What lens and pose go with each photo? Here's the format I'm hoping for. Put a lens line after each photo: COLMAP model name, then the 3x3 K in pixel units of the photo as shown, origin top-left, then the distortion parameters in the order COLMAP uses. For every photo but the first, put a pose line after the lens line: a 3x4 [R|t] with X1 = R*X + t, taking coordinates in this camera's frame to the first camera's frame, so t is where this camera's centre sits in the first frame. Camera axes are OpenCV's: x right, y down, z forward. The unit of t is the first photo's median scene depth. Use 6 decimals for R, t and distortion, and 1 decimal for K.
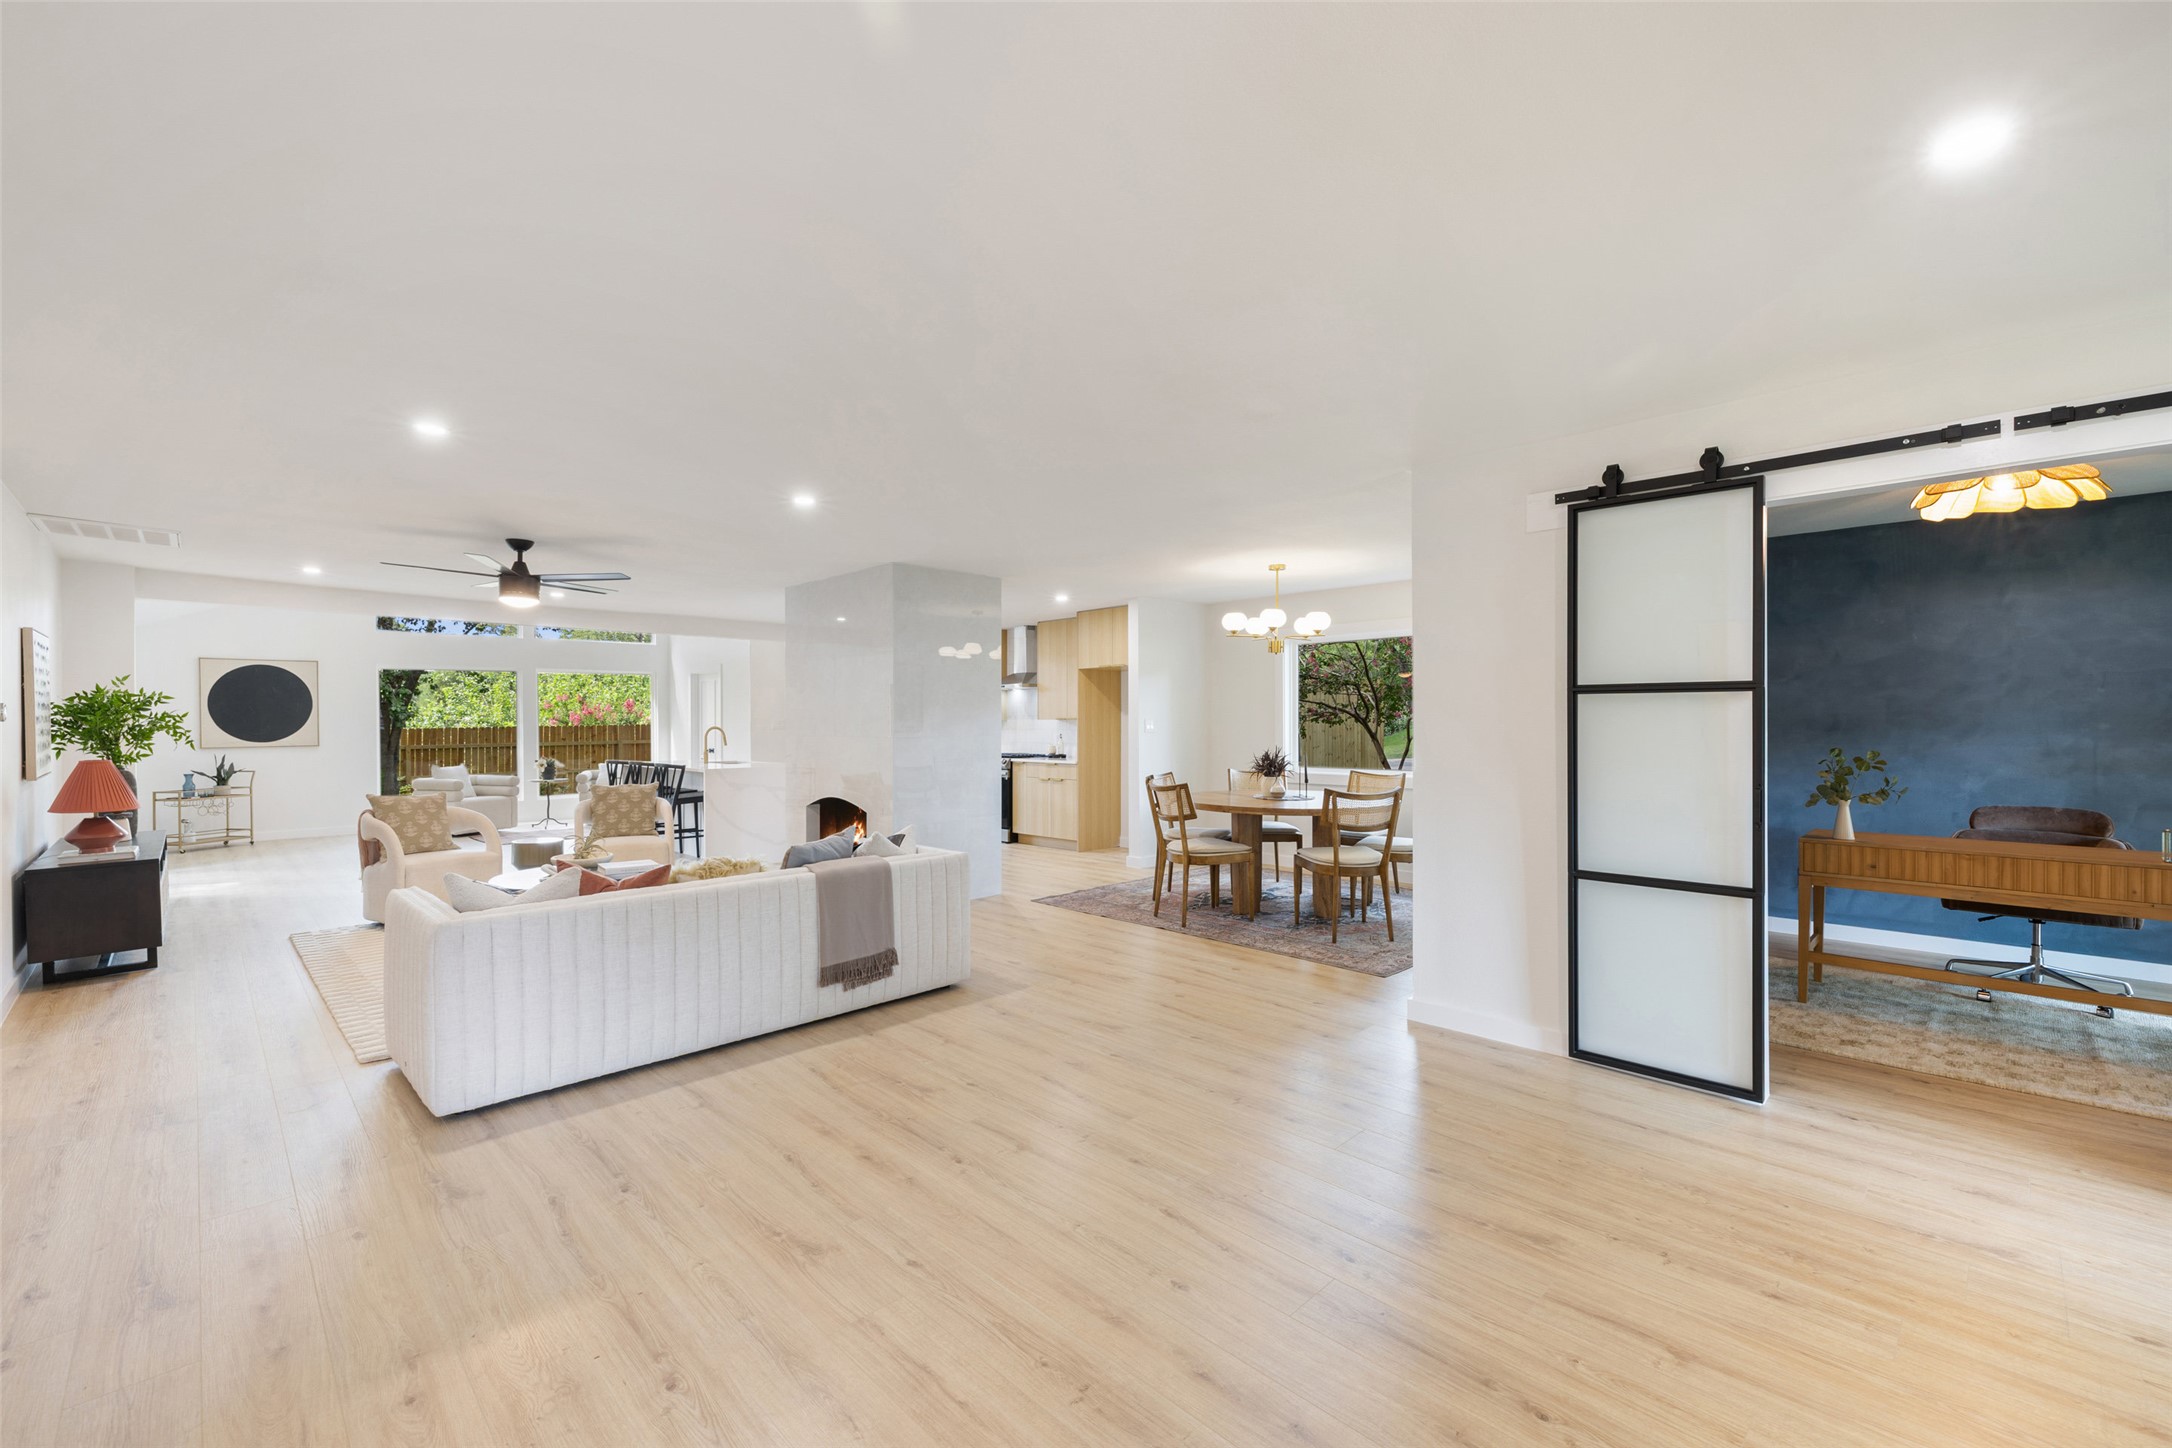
lens RADIAL K [[921.7, 0, 1089.1], [0, 921.7, 723.2], [0, 0, 1]] dist [0.003533, 0.001180]
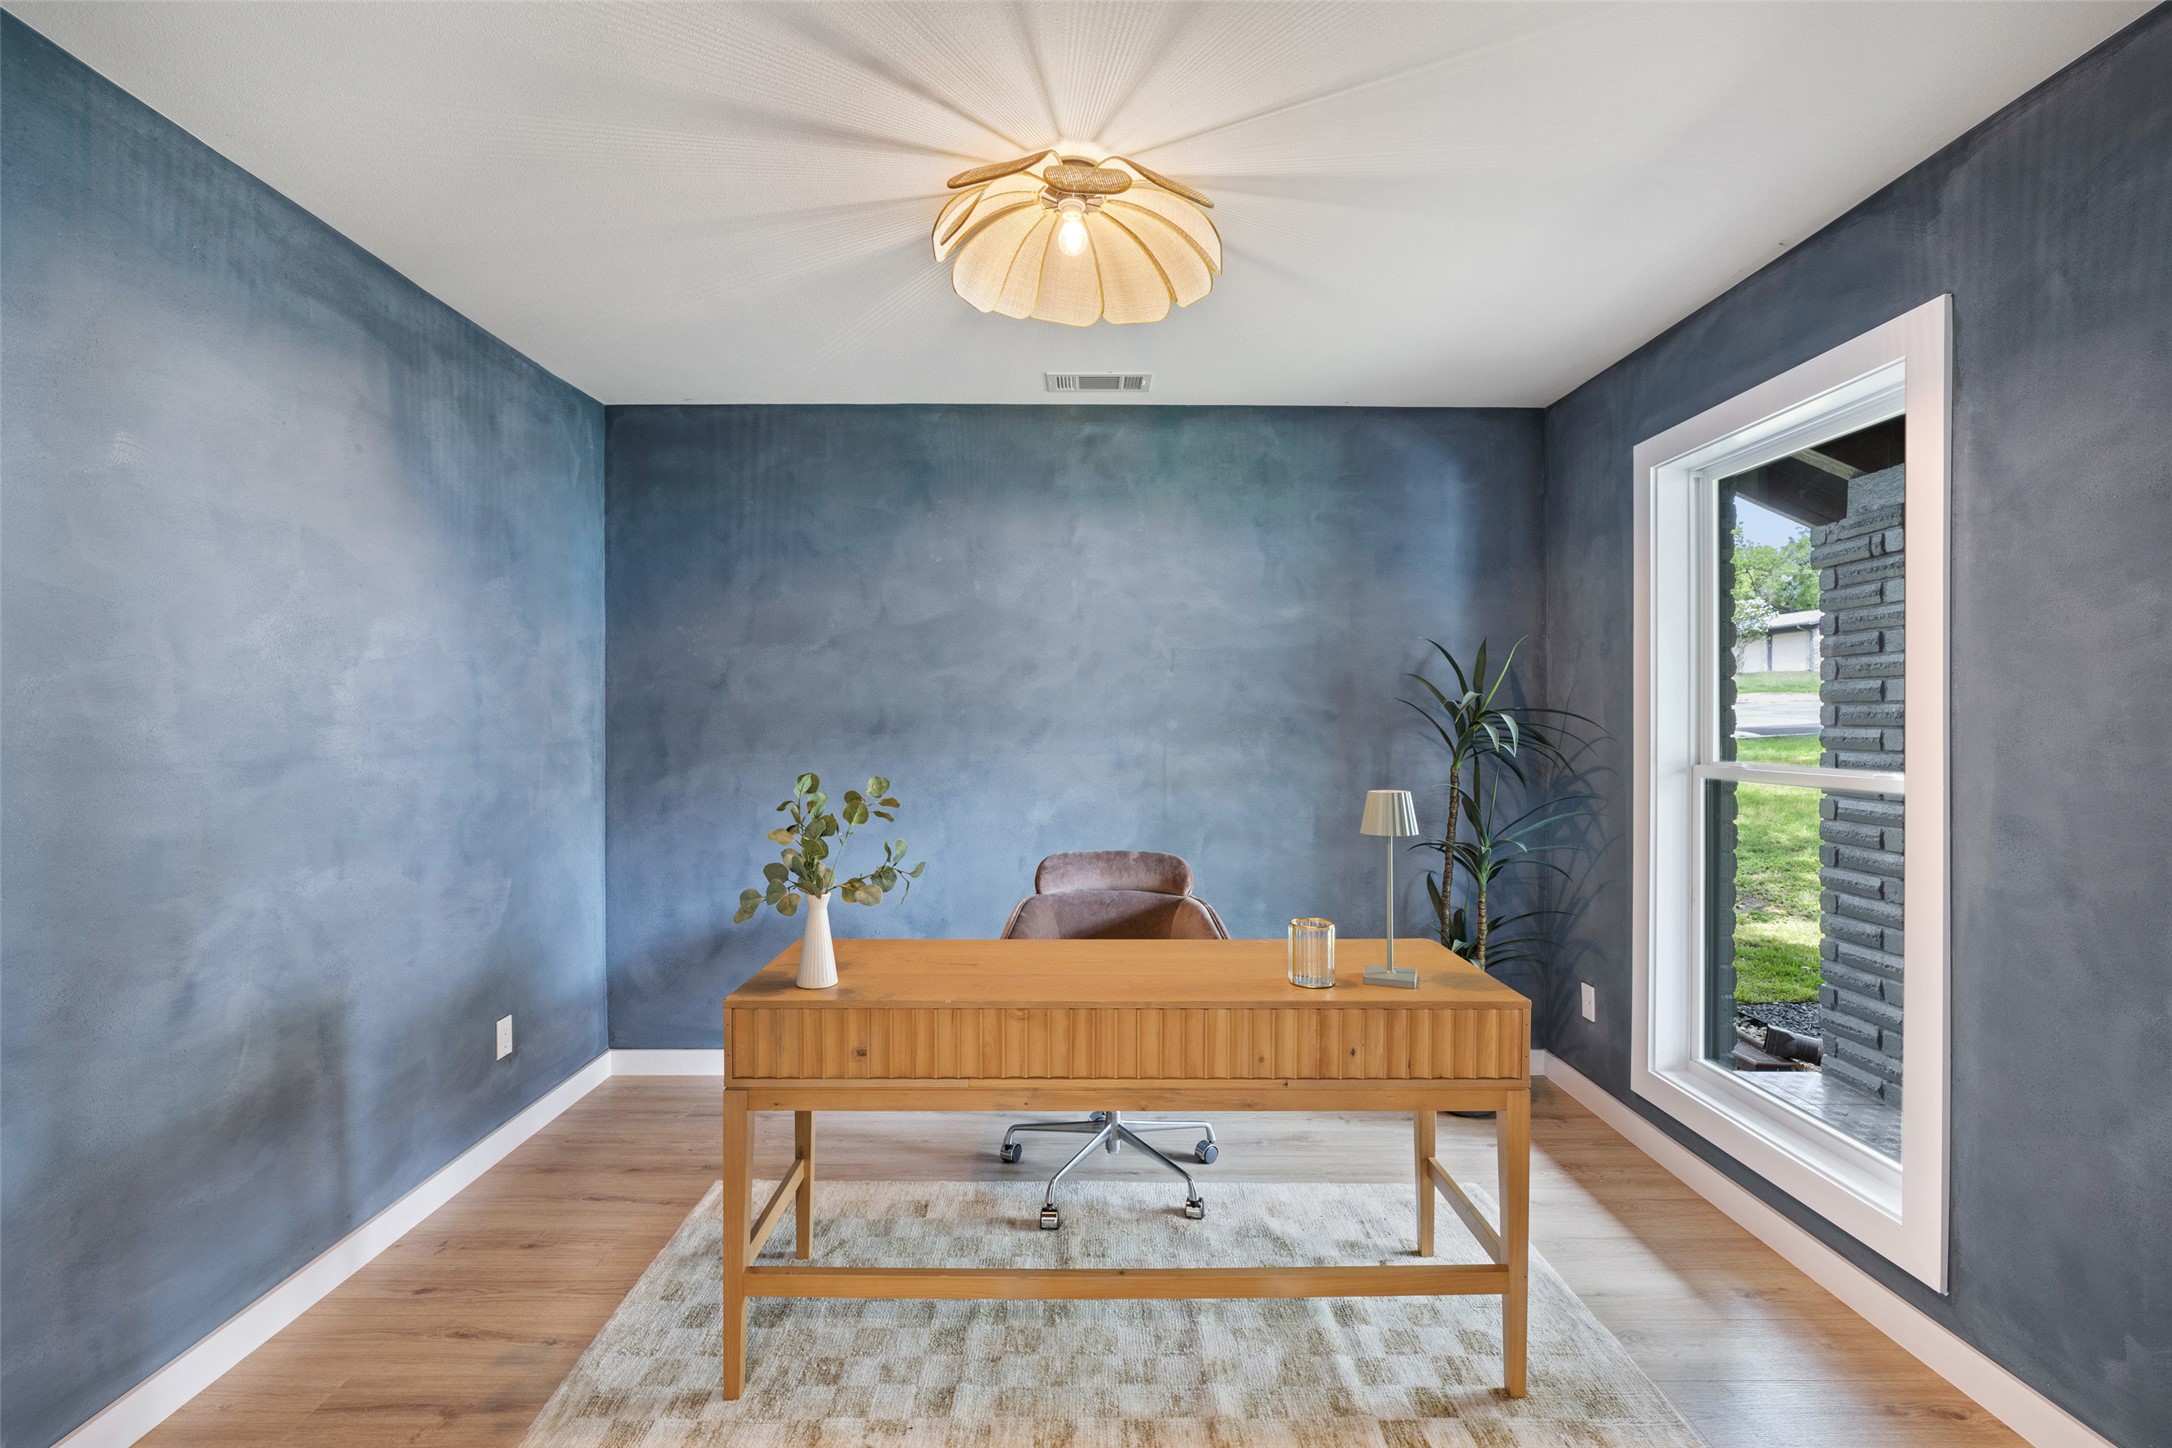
lens RADIAL K [[955.1, 0, 1086.3], [0, 955.1, 724.9], [0, 0, 1]] dist [0.000353, 0.000394]
pose [[0.700702, -0.001115, 0.713453, 0.543906], [0.000762, 0.999999, 0.000814, 0.002574], [-0.713454, -0.000027, 0.700702, 0.553068]]
